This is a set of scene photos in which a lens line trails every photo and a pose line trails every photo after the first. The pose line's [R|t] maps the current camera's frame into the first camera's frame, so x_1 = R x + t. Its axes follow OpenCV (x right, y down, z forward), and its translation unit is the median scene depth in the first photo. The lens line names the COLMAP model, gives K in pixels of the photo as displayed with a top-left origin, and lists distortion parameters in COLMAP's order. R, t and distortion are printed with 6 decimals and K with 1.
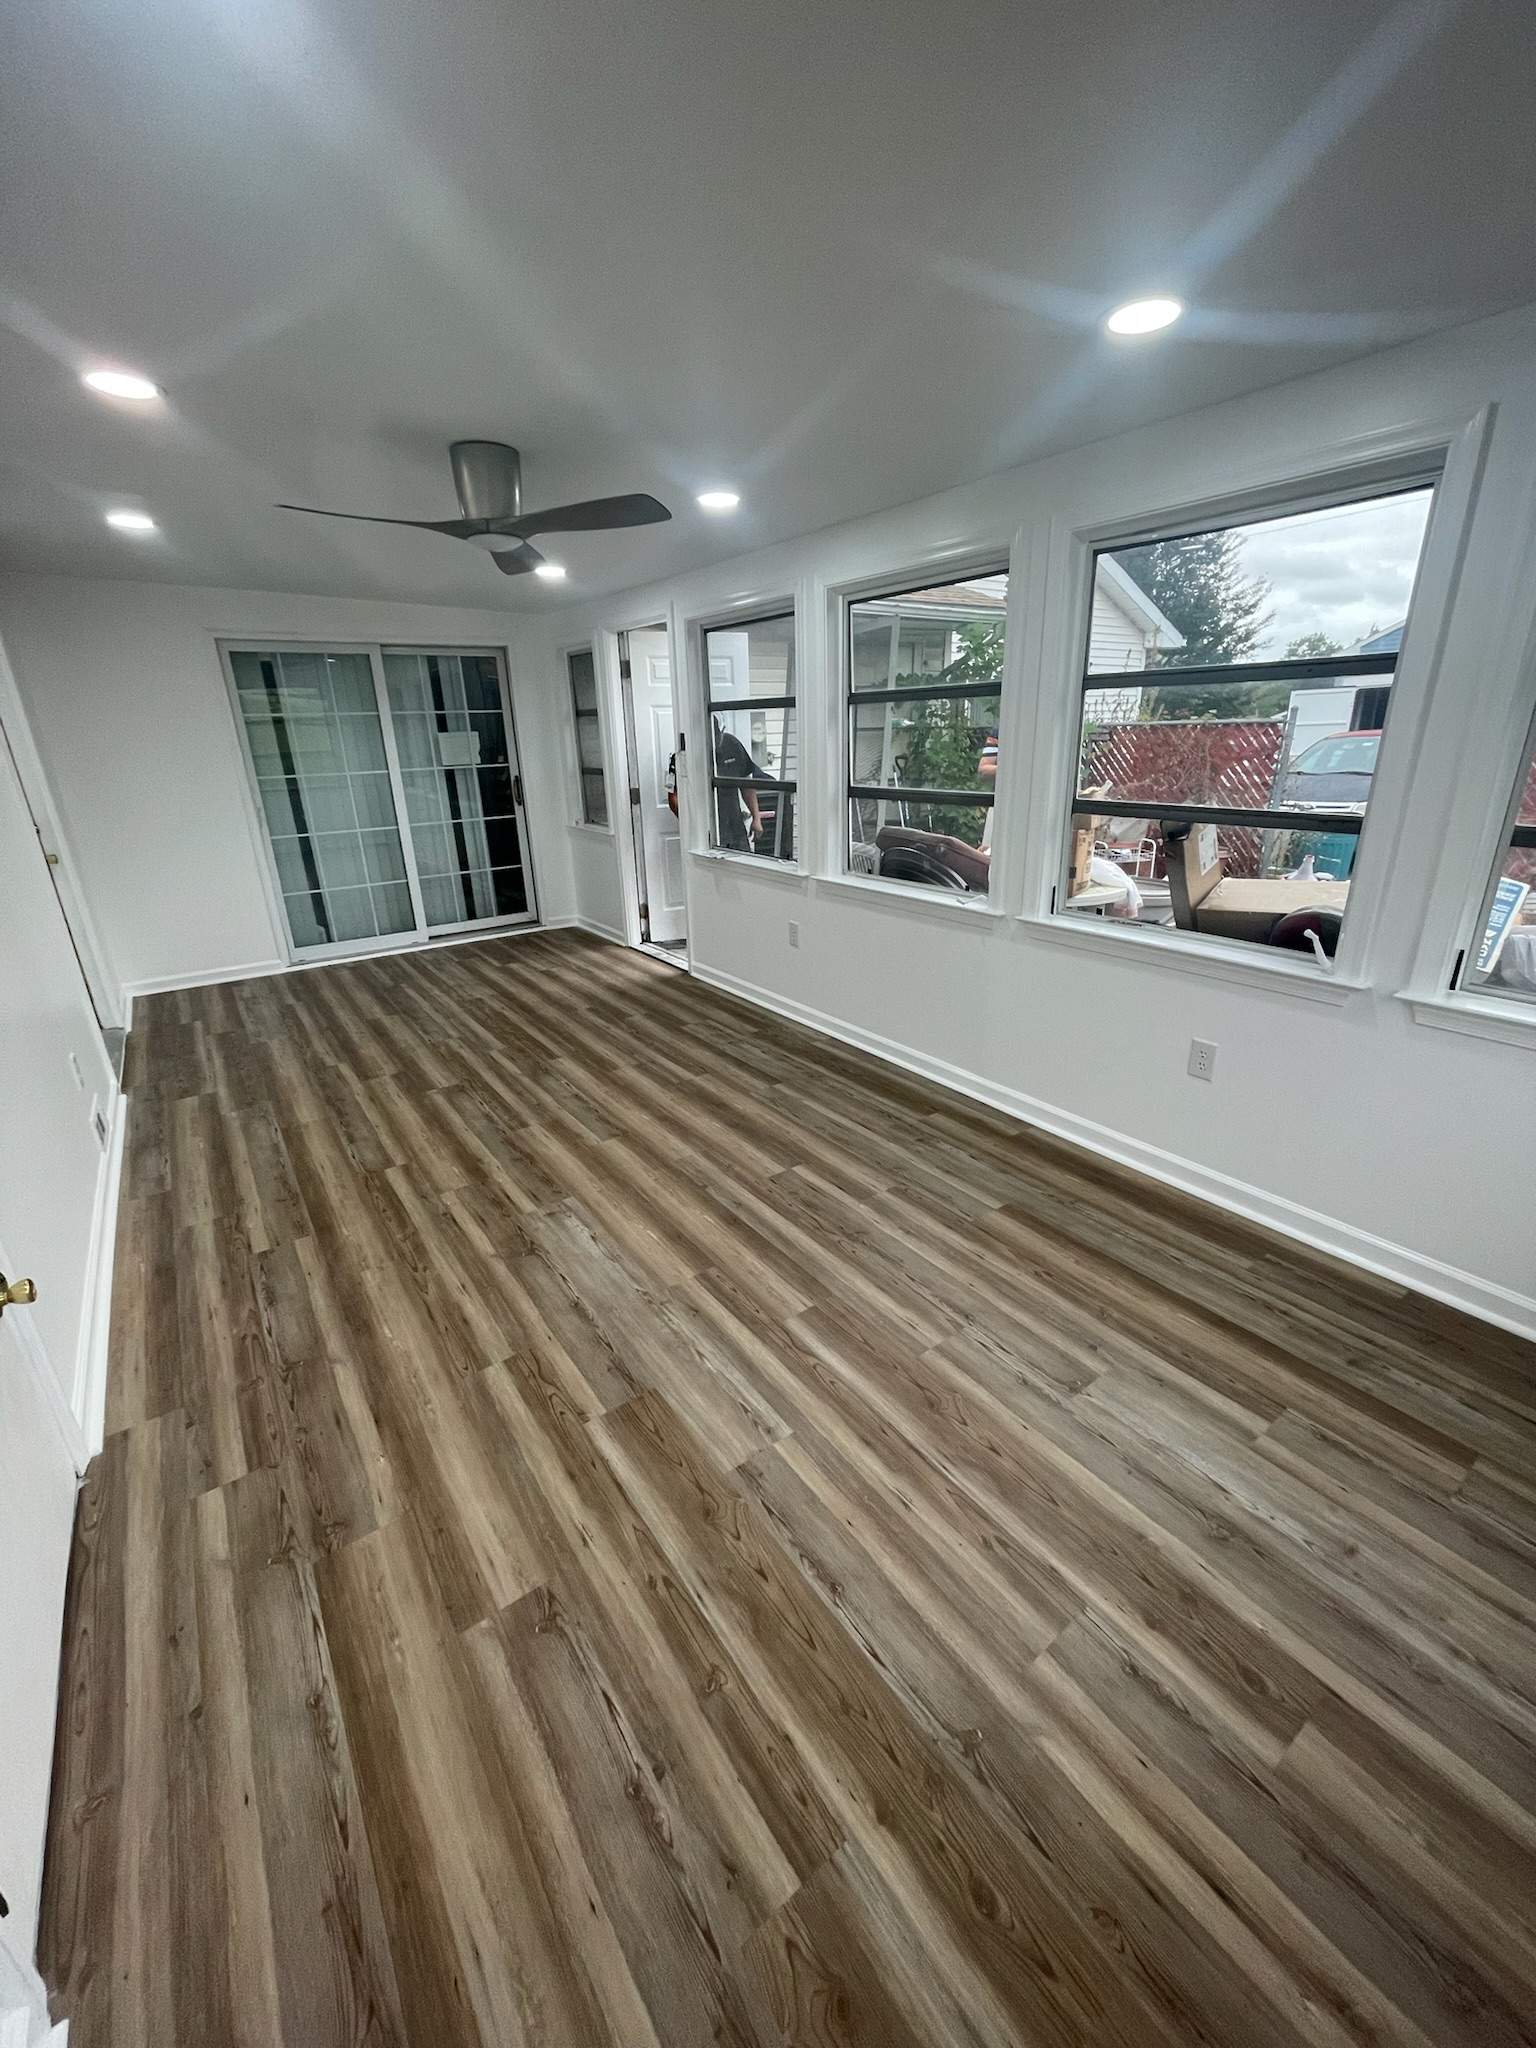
lens RADIAL K [[824.5, 0, 773.4], [0, 824.5, 1020.5], [0, 0, 1]] dist [-0.002188, -0.000335]
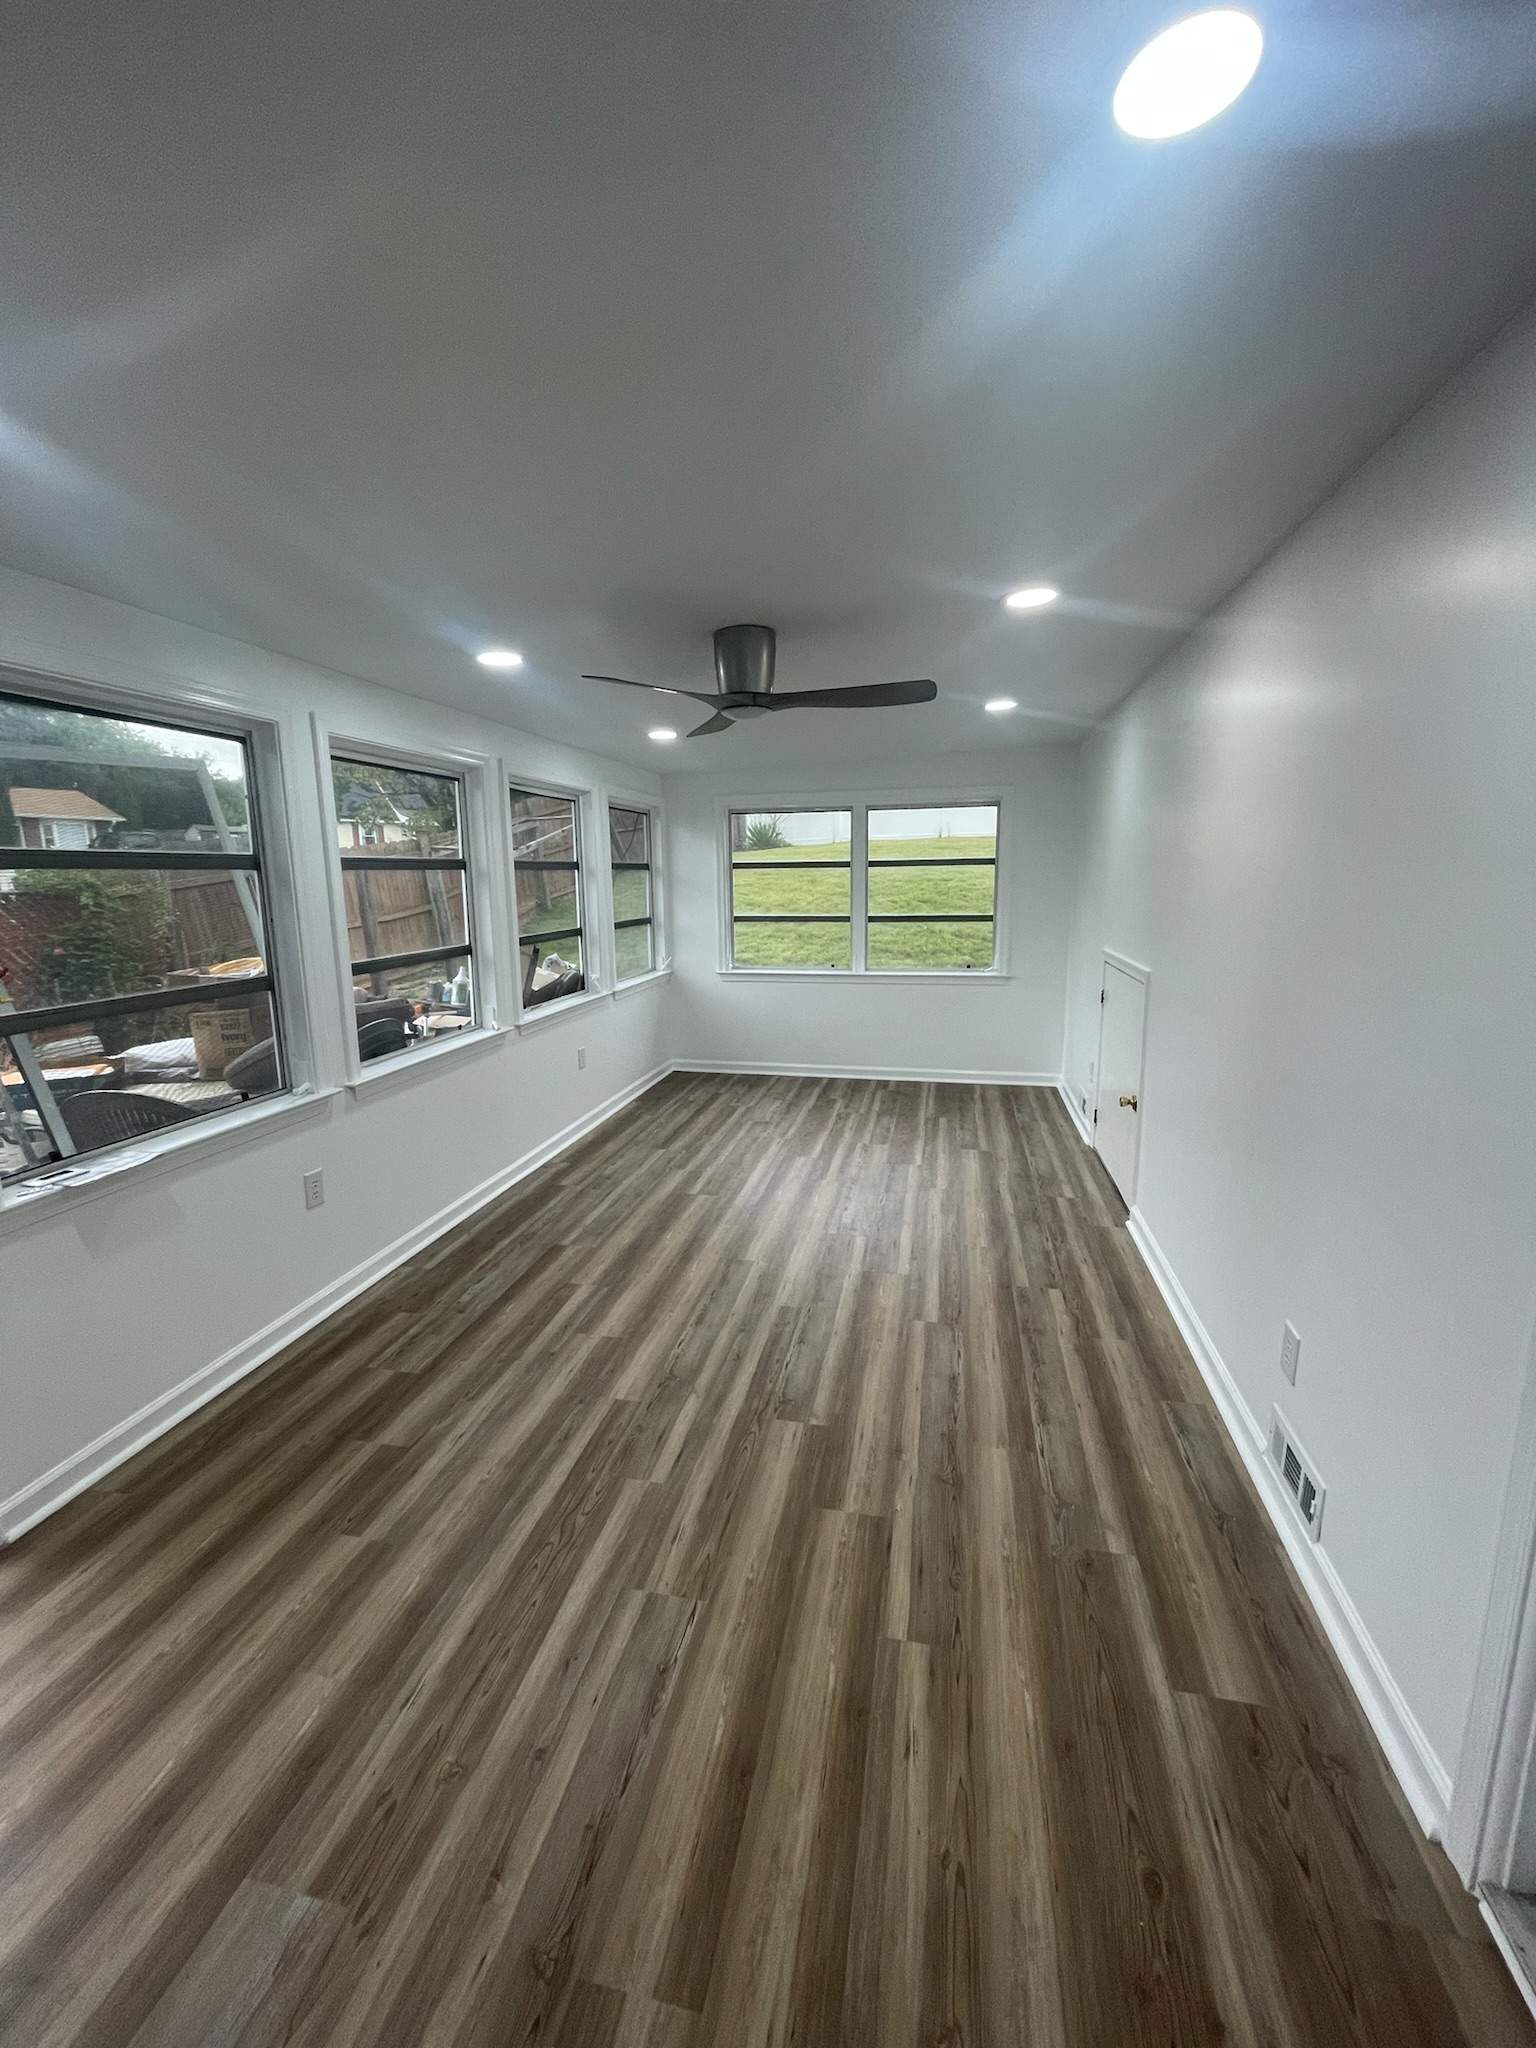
lens RADIAL K [[824.5, 0, 773.4], [0, 824.5, 1020.5], [0, 0, 1]] dist [-0.002188, -0.000335]
pose [[-0.672926, -0.093371, 0.733793, -1.022544], [0.280117, 0.885957, 0.369614, -0.534661], [-0.684620, 0.454271, -0.570028, 1.534723]]
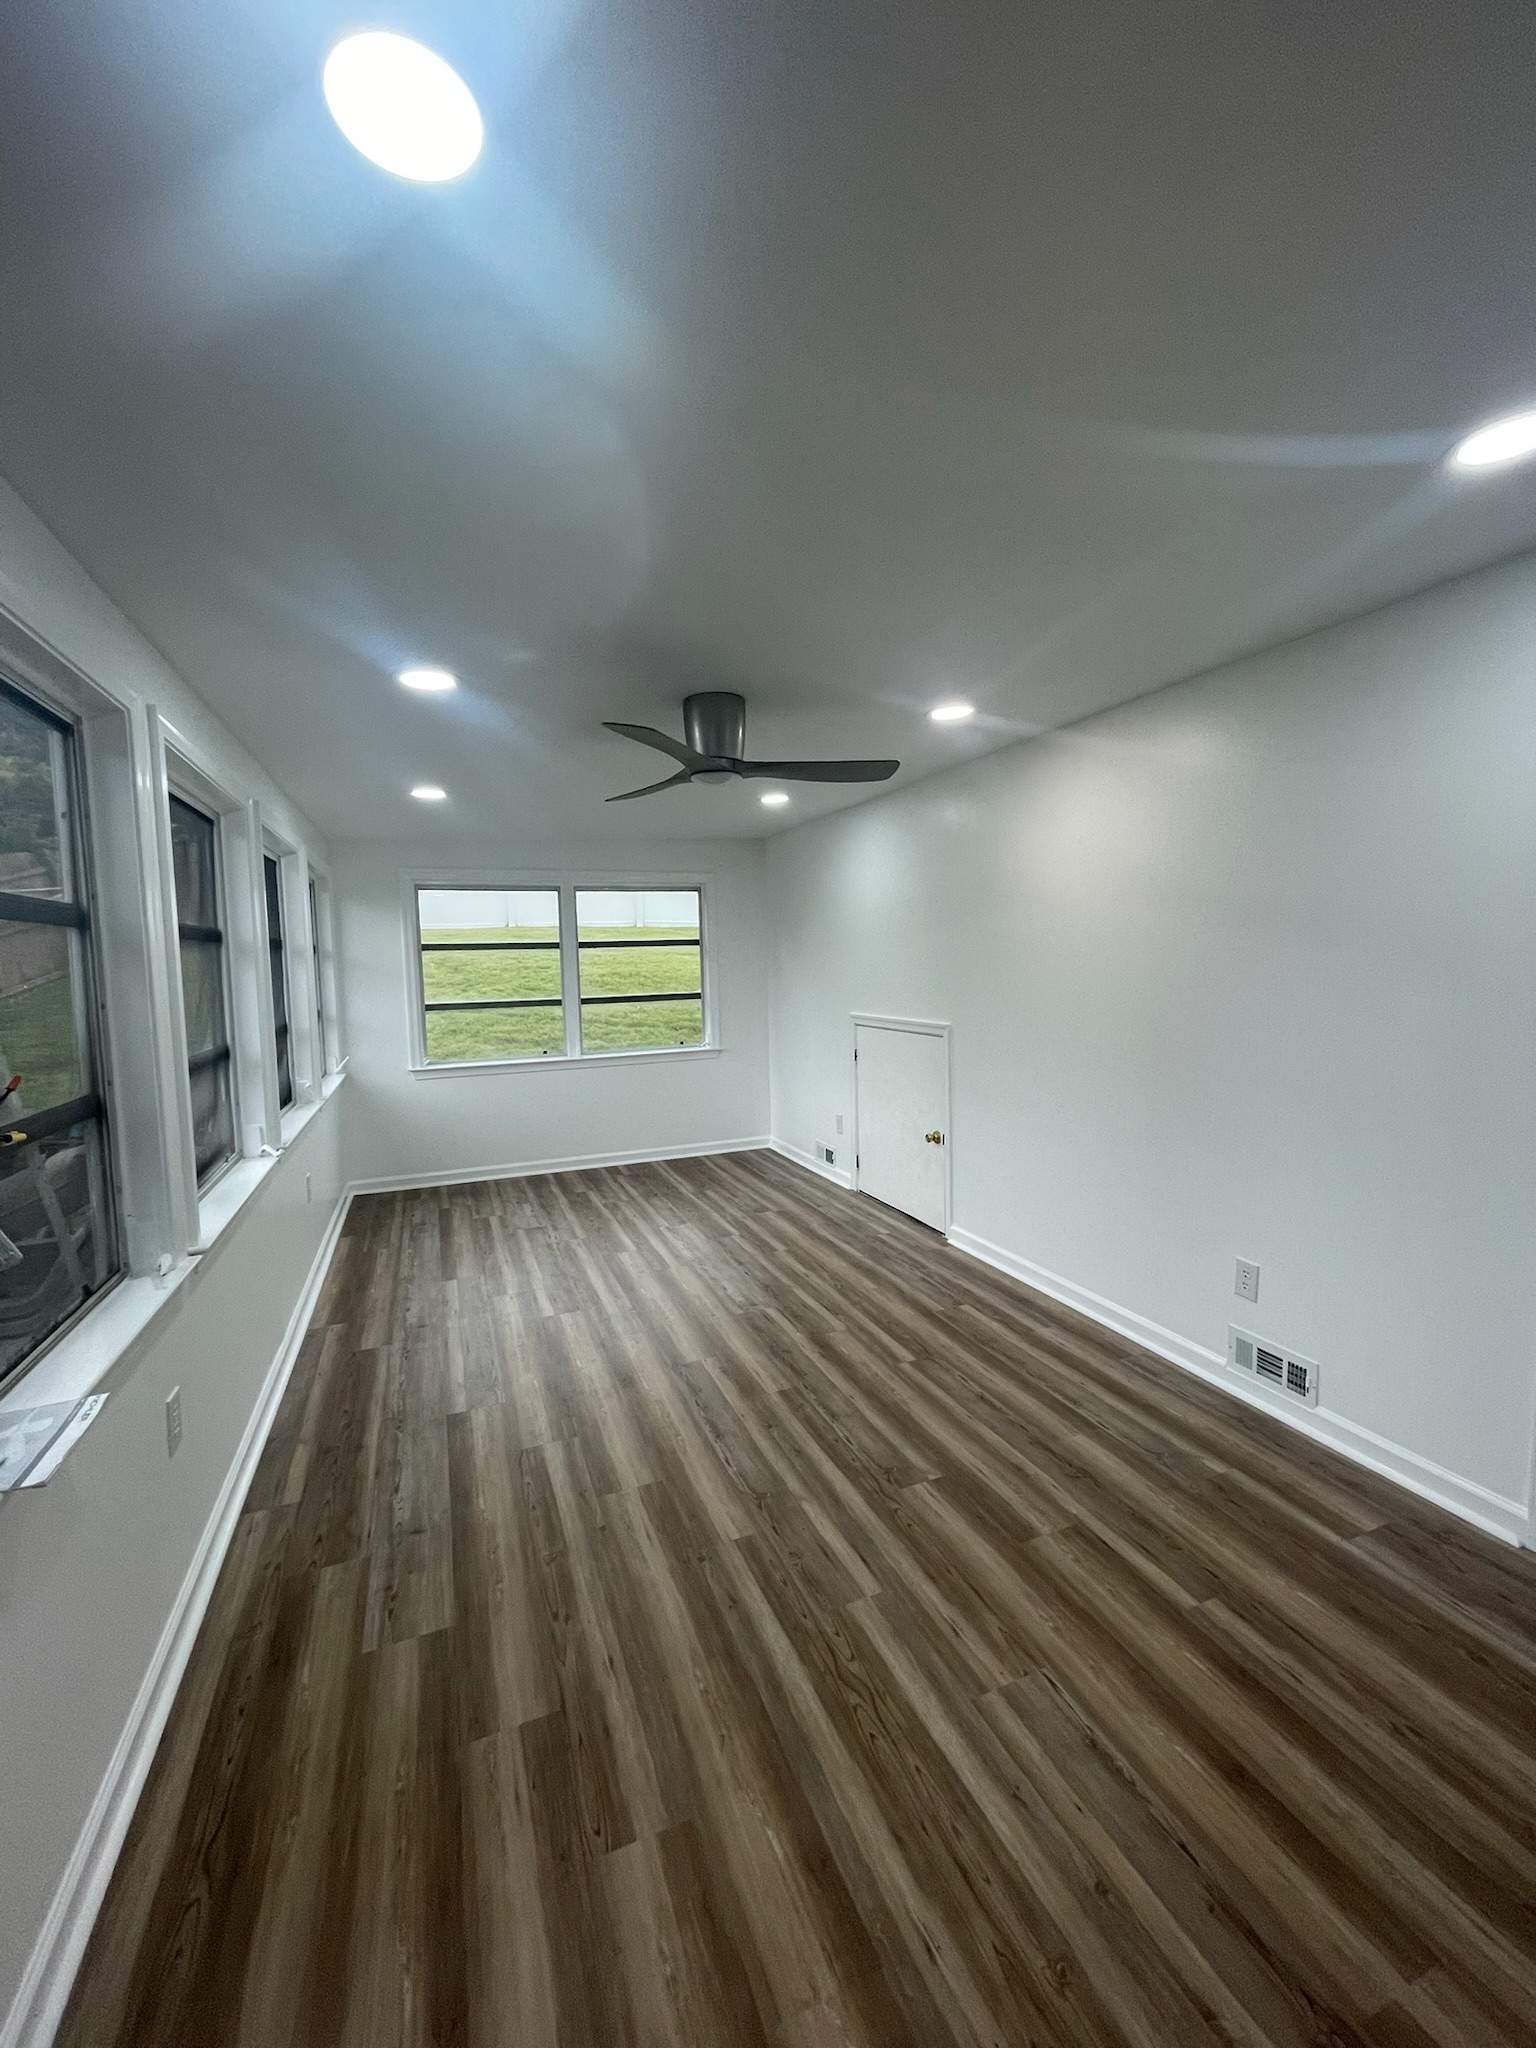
lens RADIAL K [[824.5, 0, 773.4], [0, 824.5, 1020.5], [0, 0, 1]] dist [-0.002188, -0.000335]
pose [[-0.972154, 0.034365, 0.231808, -0.557966], [0.126102, 0.910476, 0.393869, -0.614006], [-0.197521, 0.412133, -0.889456, 1.779625]]
